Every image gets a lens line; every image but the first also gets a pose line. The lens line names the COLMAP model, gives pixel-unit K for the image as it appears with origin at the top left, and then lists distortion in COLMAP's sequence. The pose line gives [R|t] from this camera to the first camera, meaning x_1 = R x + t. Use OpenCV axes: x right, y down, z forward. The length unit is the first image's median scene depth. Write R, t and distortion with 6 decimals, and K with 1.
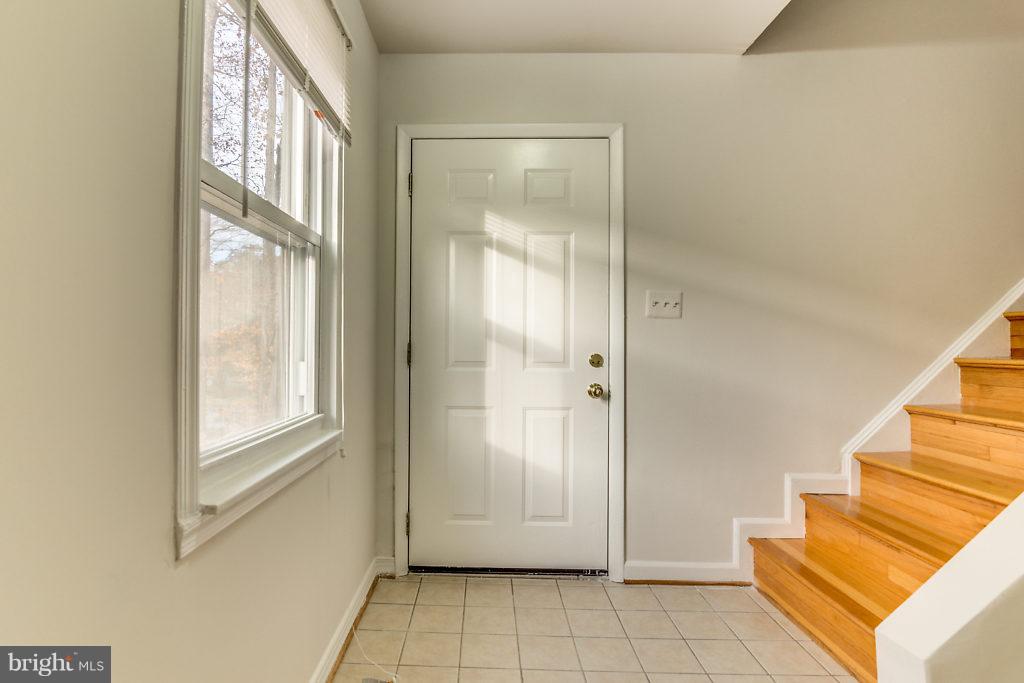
lens RADIAL K [[494.6, 0, 515.8], [0, 494.6, 344.7], [0, 0, 1]] dist [-0.004955, -0.000452]
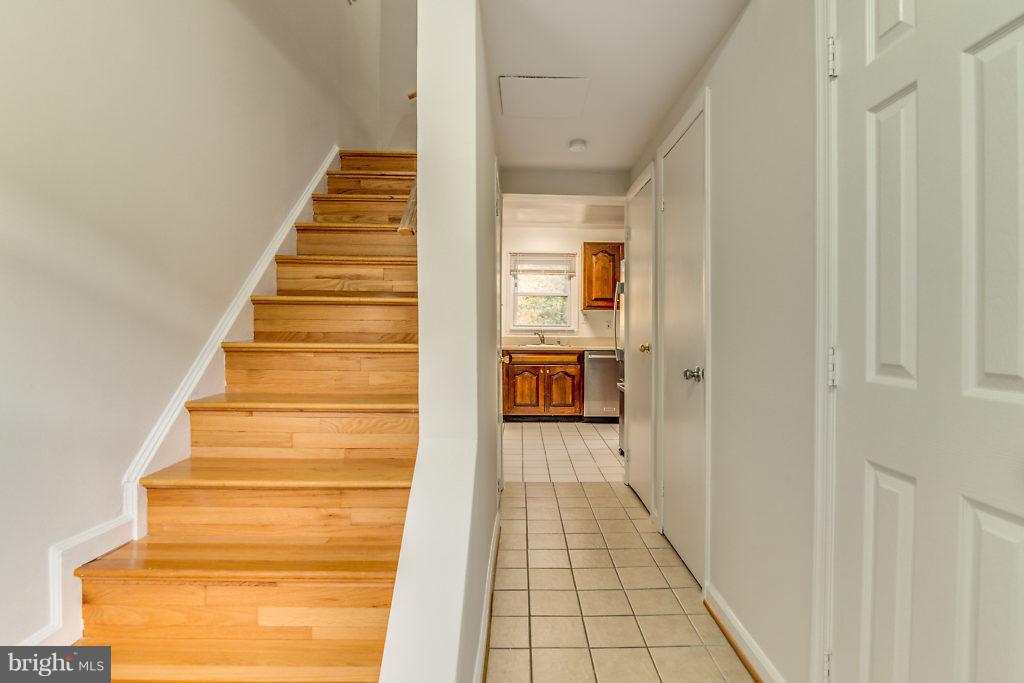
lens RADIAL K [[518.5, 0, 512.0], [0, 518.5, 341.5], [0, 0, 1]] dist [-0.002617, -0.000793]
pose [[0.053942, -0.022278, 0.998296, -0.028109], [-0.008189, 0.999708, 0.022752, -0.000501], [-0.998510, -0.009403, 0.053744, 0.425653]]
